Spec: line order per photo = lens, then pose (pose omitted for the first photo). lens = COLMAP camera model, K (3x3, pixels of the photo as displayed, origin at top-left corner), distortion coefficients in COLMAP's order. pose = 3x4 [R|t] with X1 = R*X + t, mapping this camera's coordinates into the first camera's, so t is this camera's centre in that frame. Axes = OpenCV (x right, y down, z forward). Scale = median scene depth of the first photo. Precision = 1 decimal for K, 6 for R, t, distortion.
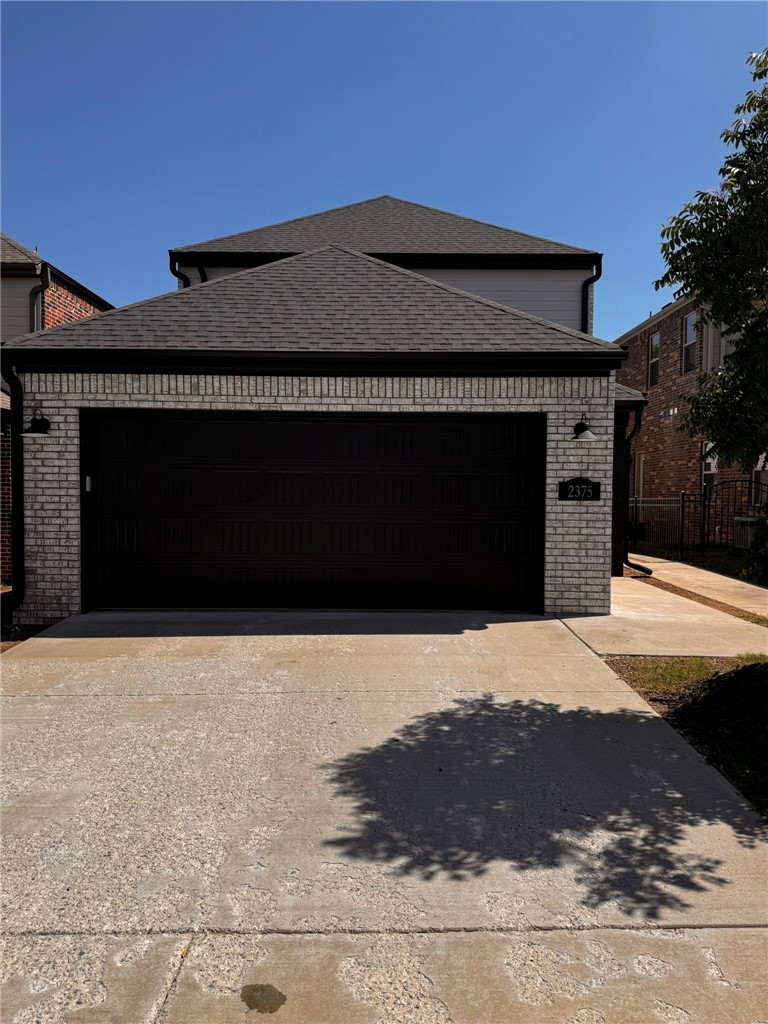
lens RADIAL K [[712.5, 0, 379.8], [0, 712.5, 508.7], [0, 0, 1]] dist [0.121479, -0.205066]
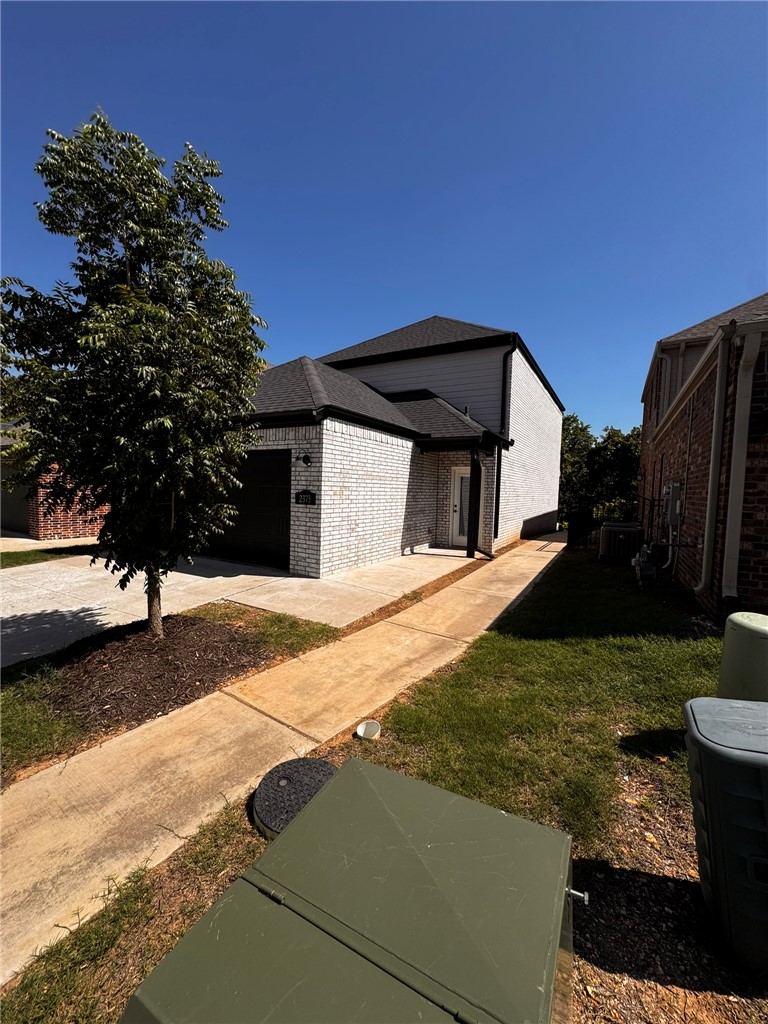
lens RADIAL K [[409.2, 0, 385.0], [0, 409.2, 511.7], [0, 0, 1]] dist [-0.002278, 0.000016]
pose [[0.872507, 0.045106, -0.486516, 0.868515], [-0.034096, 0.998923, 0.031467, -0.030014], [0.487411, -0.010867, 0.873105, 0.300052]]
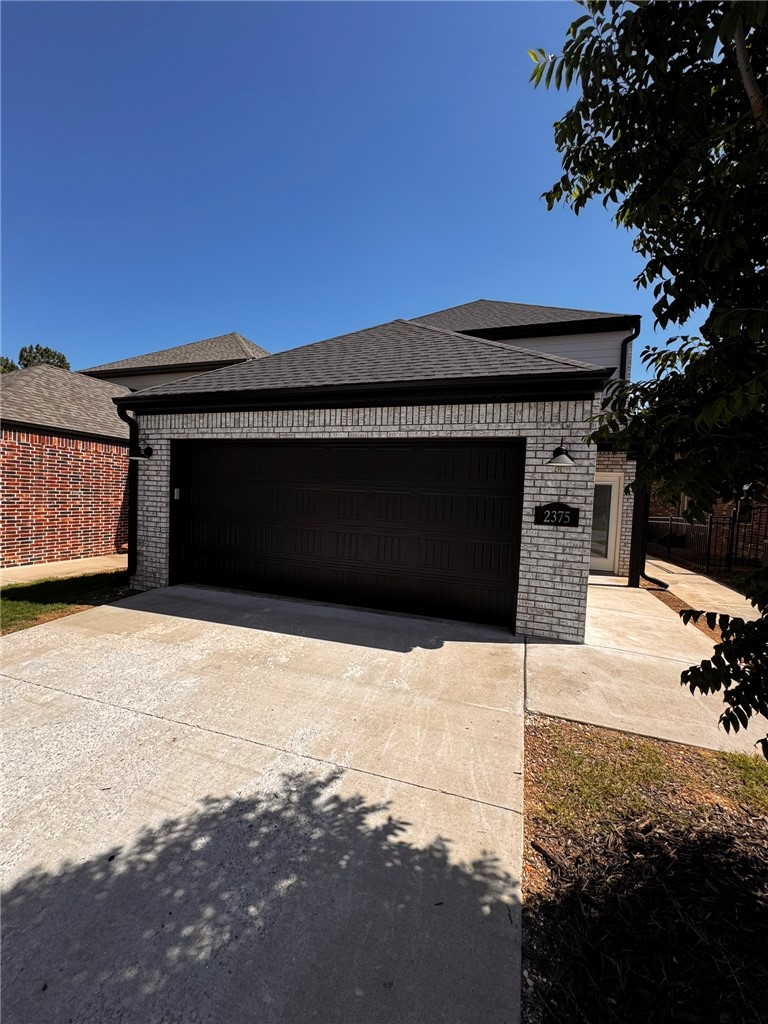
lens RADIAL K [[402.6, 0, 382.2], [0, 402.6, 509.9], [0, 0, 1]] dist [-0.019771, -0.000014]
pose [[0.948305, 0.043530, -0.314361, 0.223448], [-0.042982, 0.999038, 0.008680, -0.027760], [0.314437, 0.005281, 0.949264, 0.399808]]
